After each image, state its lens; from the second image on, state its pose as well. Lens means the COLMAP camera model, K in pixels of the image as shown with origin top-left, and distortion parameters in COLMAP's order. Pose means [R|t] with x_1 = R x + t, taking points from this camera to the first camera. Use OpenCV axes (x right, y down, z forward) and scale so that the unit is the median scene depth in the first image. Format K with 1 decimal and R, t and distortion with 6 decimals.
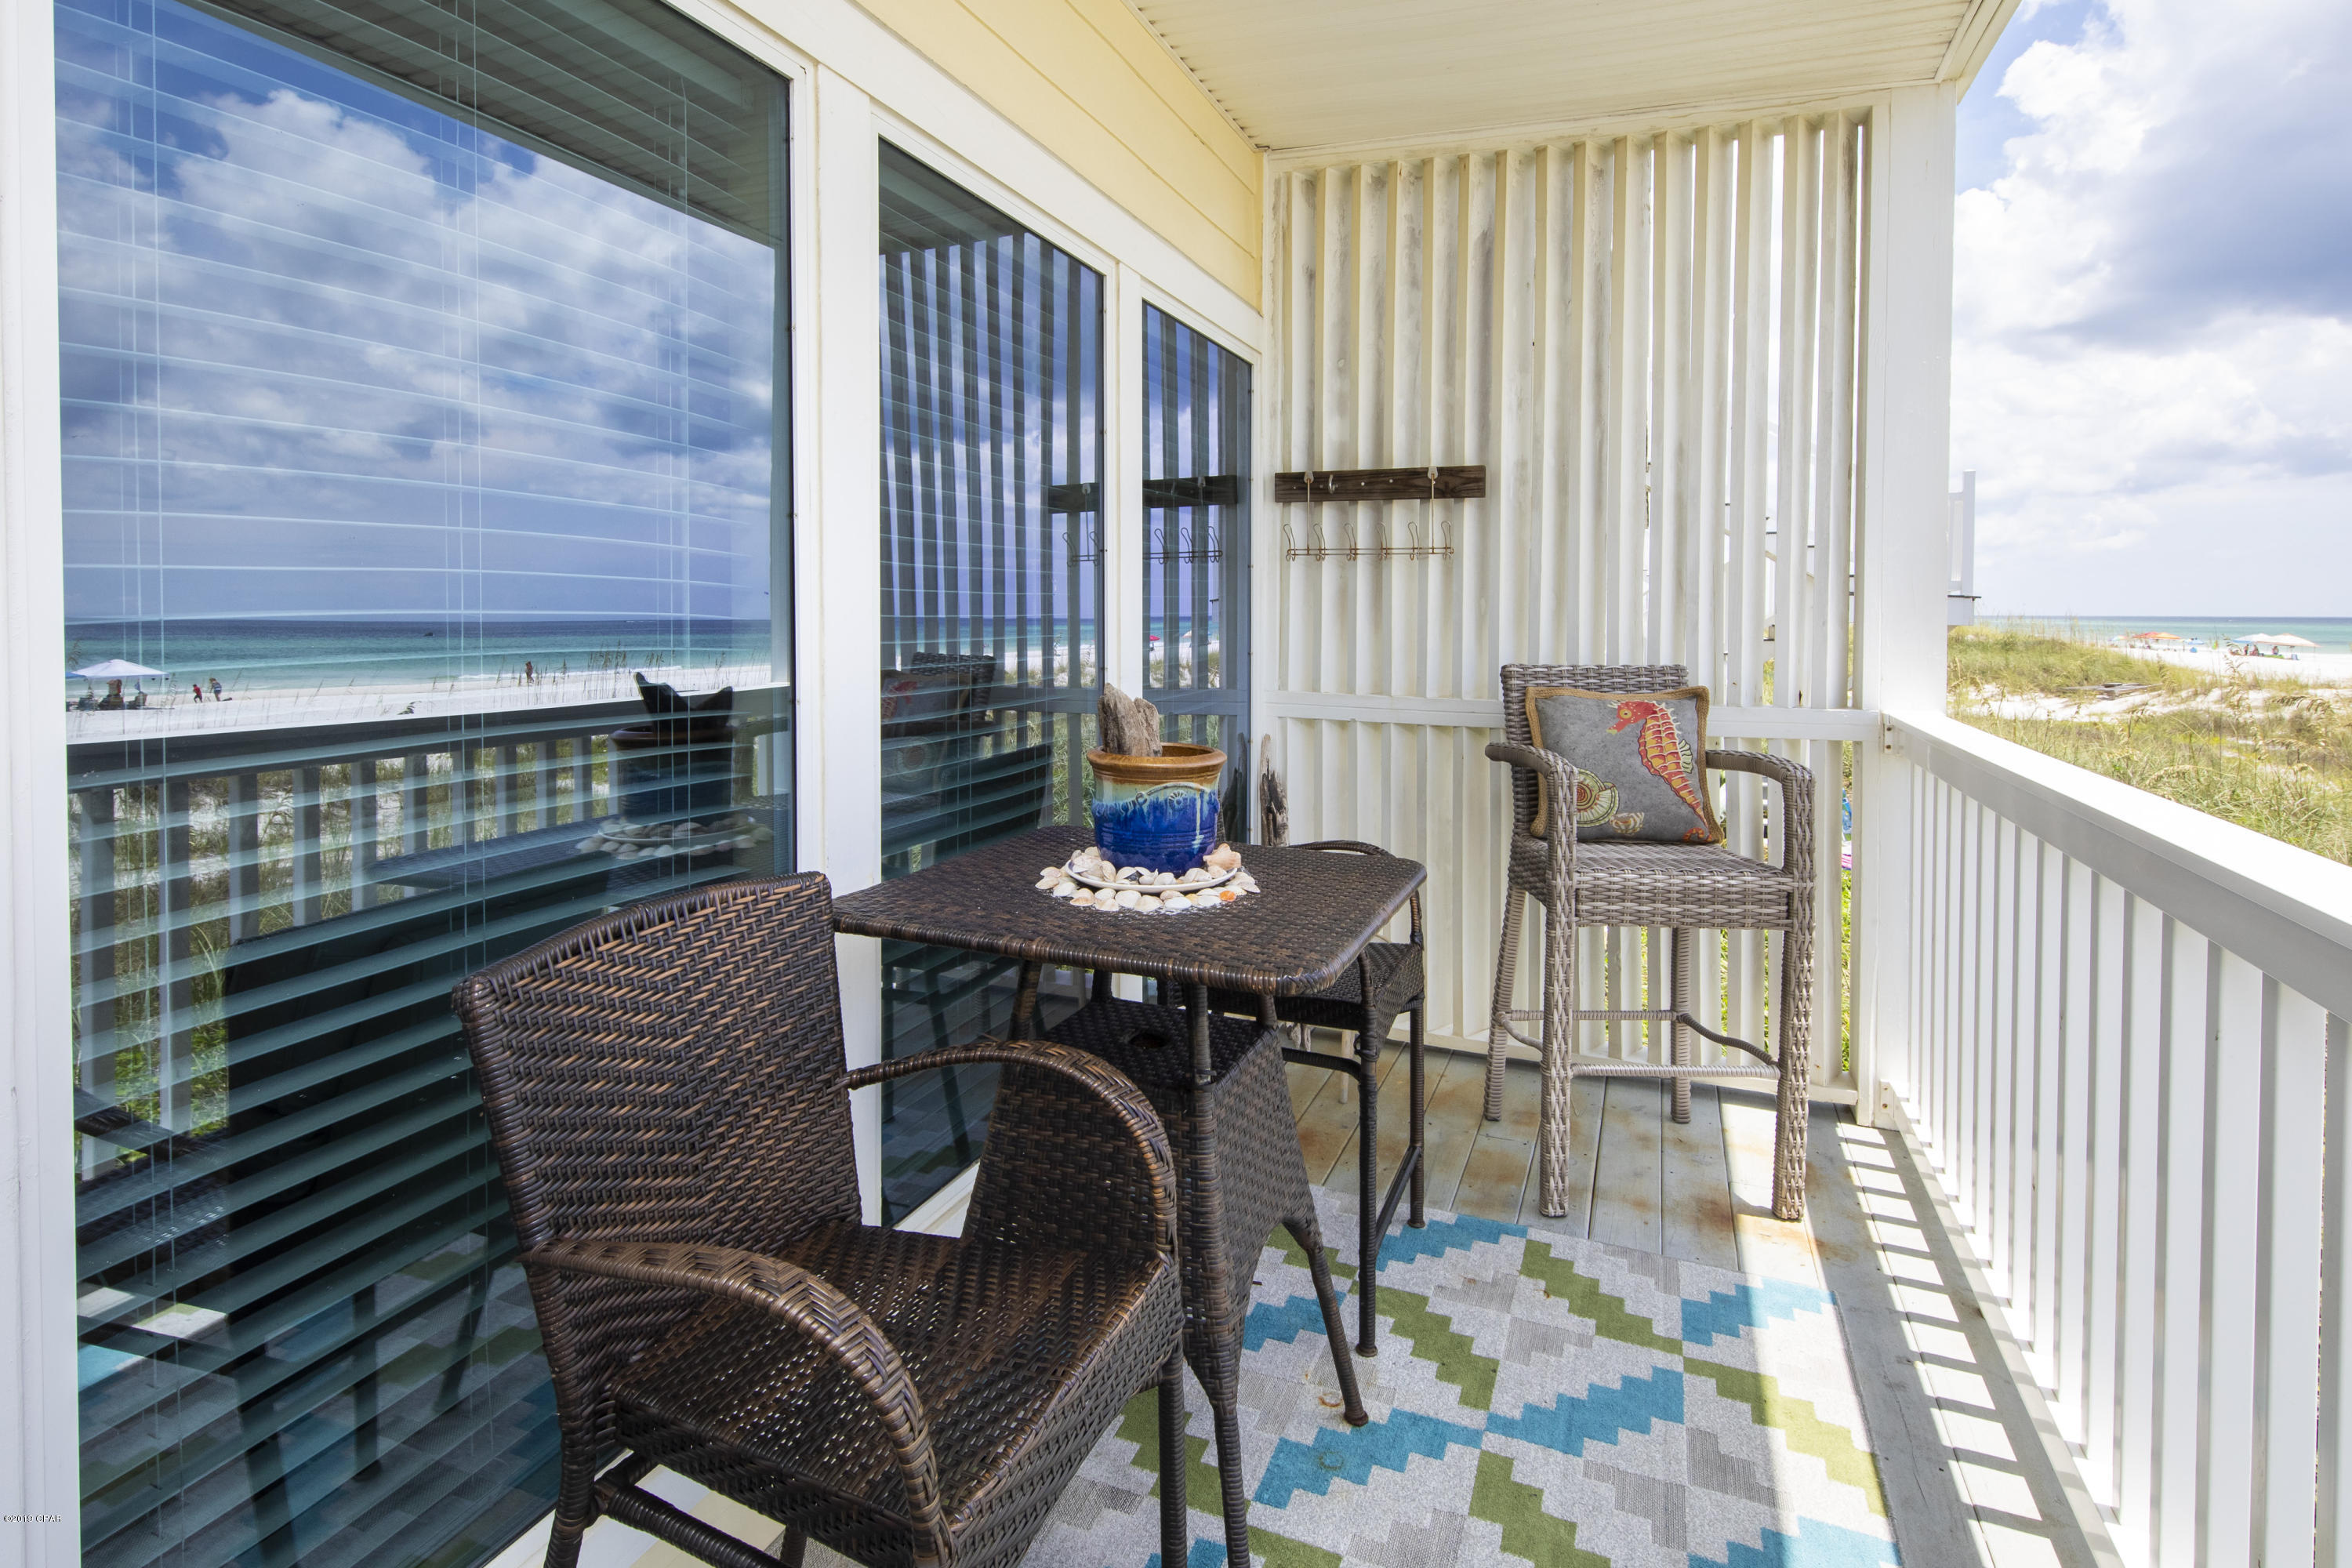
lens RADIAL K [[1203.5, 0, 1144.6], [0, 1203.5, 677.1], [0, 0, 1]] dist [0.010184, 0.000067]
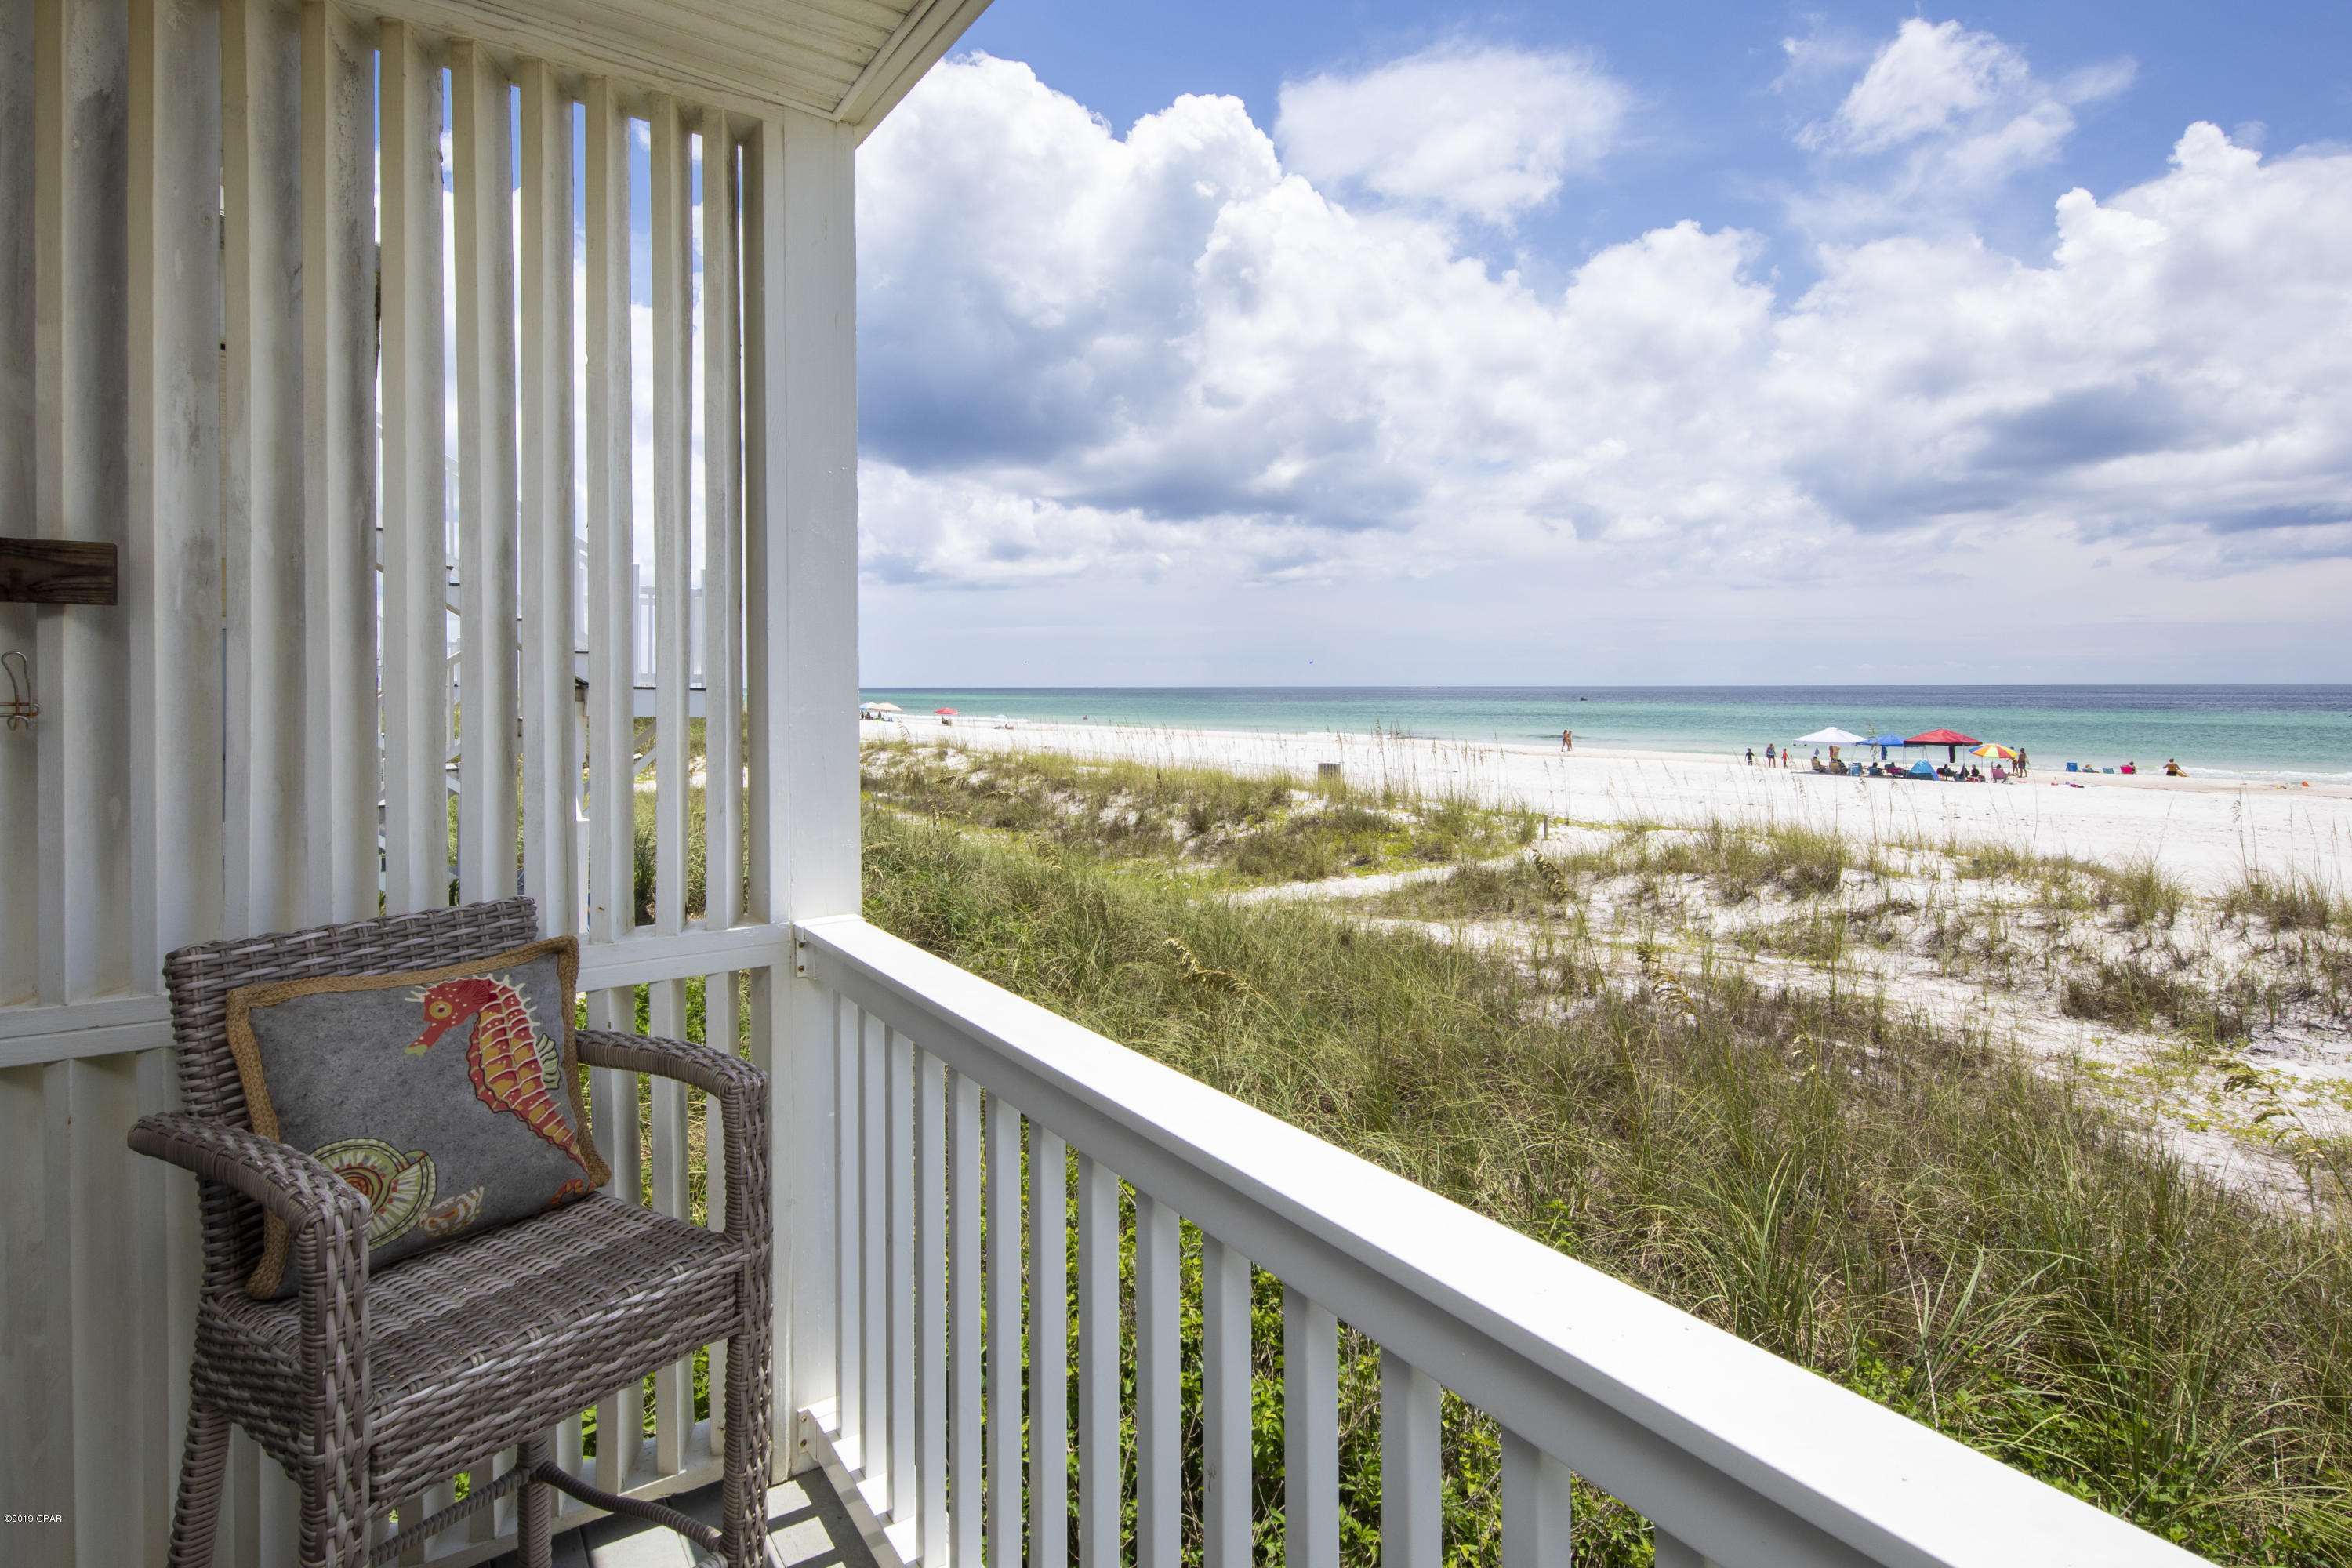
lens RADIAL K [[1203.5, 0, 1144.6], [0, 1203.5, 677.1], [0, 0, 1]] dist [0.010184, 0.000067]
pose [[0.557689, -0.000678, 0.830050, 0.107351], [0.048022, 0.998351, -0.031449, -0.088071], [-0.828660, 0.057399, 0.556802, 0.383211]]
